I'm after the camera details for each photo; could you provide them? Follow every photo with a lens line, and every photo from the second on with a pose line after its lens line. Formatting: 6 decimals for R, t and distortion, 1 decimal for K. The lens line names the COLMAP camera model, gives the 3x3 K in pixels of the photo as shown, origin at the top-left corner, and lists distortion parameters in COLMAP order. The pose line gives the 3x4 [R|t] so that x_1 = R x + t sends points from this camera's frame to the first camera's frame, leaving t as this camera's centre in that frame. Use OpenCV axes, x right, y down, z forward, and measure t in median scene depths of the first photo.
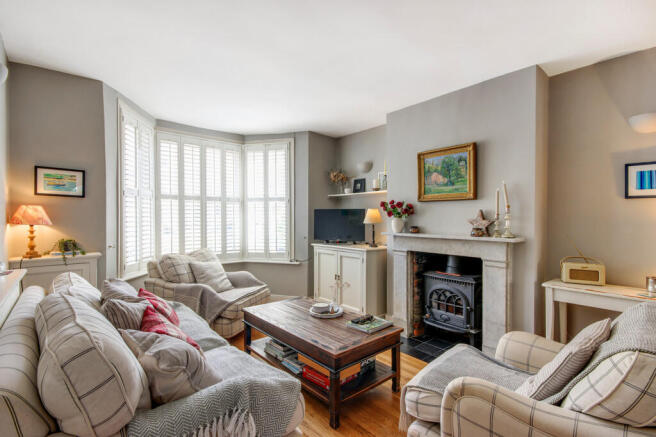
lens RADIAL K [[308.9, 0, 329.8], [0, 308.9, 220.0], [0, 0, 1]] dist [0.024134, 0.000361]
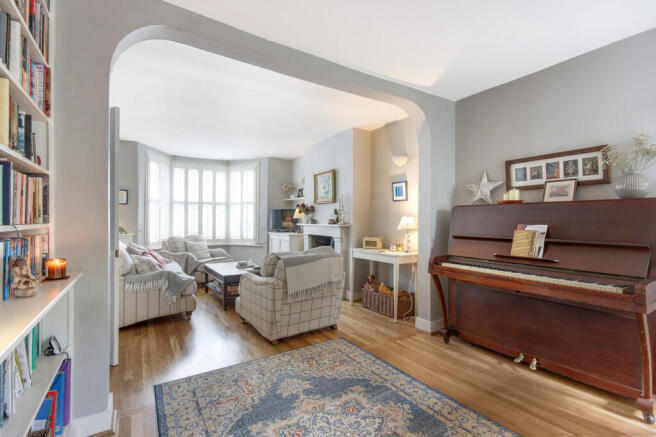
lens RADIAL K [[308.9, 0, 325.5], [0, 308.9, 214.0], [0, 0, 1]] dist [0.024134, 0.000361]
pose [[0.989216, -0.006780, -0.146308, 0.489084], [0.003419, 0.999725, -0.023209, 0.025788], [0.146425, 0.022458, 0.988967, -0.497248]]
